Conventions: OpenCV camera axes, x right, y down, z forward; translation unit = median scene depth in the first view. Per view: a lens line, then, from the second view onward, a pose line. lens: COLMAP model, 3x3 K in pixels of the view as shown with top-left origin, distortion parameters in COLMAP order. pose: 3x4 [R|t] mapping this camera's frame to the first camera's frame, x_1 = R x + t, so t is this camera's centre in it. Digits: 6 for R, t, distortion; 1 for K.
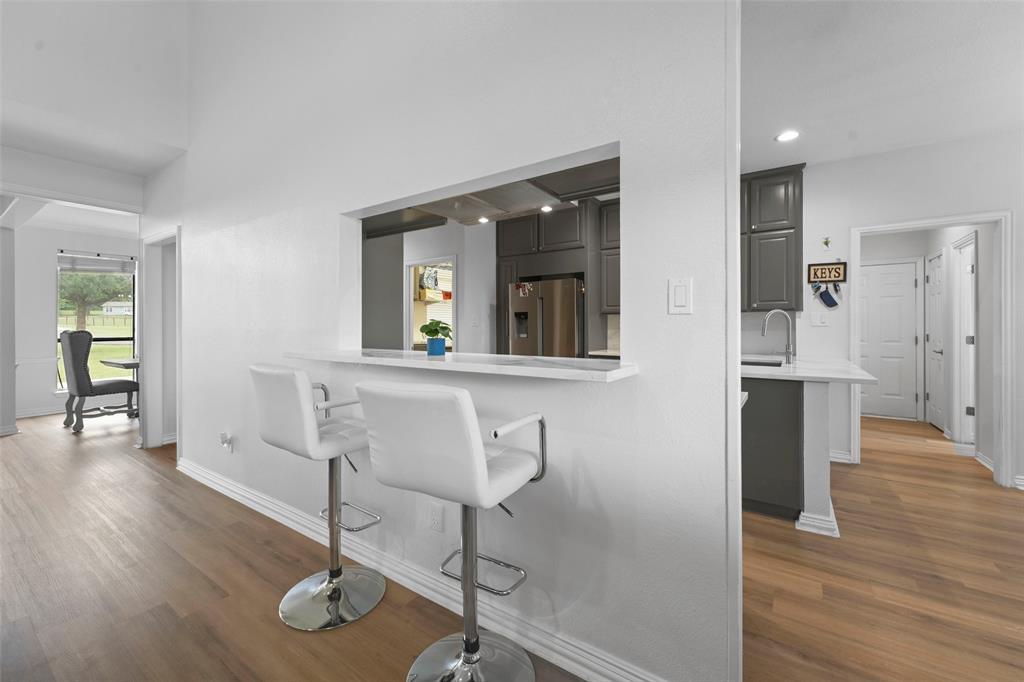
lens RADIAL K [[414.3, 0, 510.9], [0, 414.3, 329.7], [0, 0, 1]] dist [-0.000279, -0.000038]
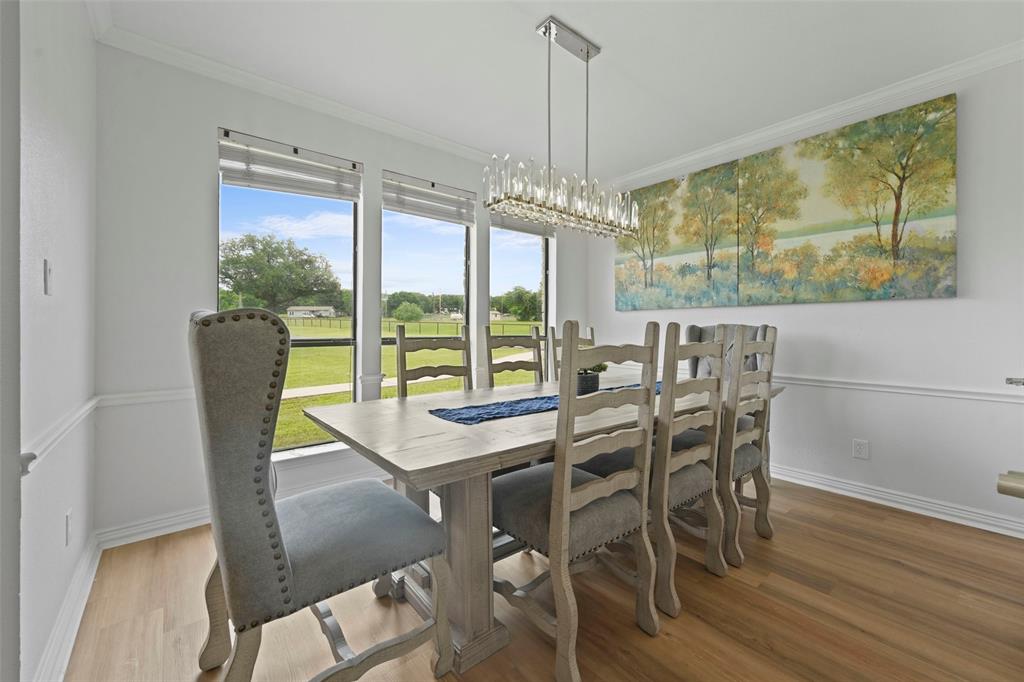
lens RADIAL K [[412.3, 0, 512.3], [0, 412.3, 333.3], [0, 0, 1]] dist [0.001406, -0.000400]
pose [[0.961715, 0.007132, -0.273960, -0.664547], [-0.006577, 0.999974, 0.002945, 0.010735], [0.273974, -0.001030, 0.961736, 0.652515]]
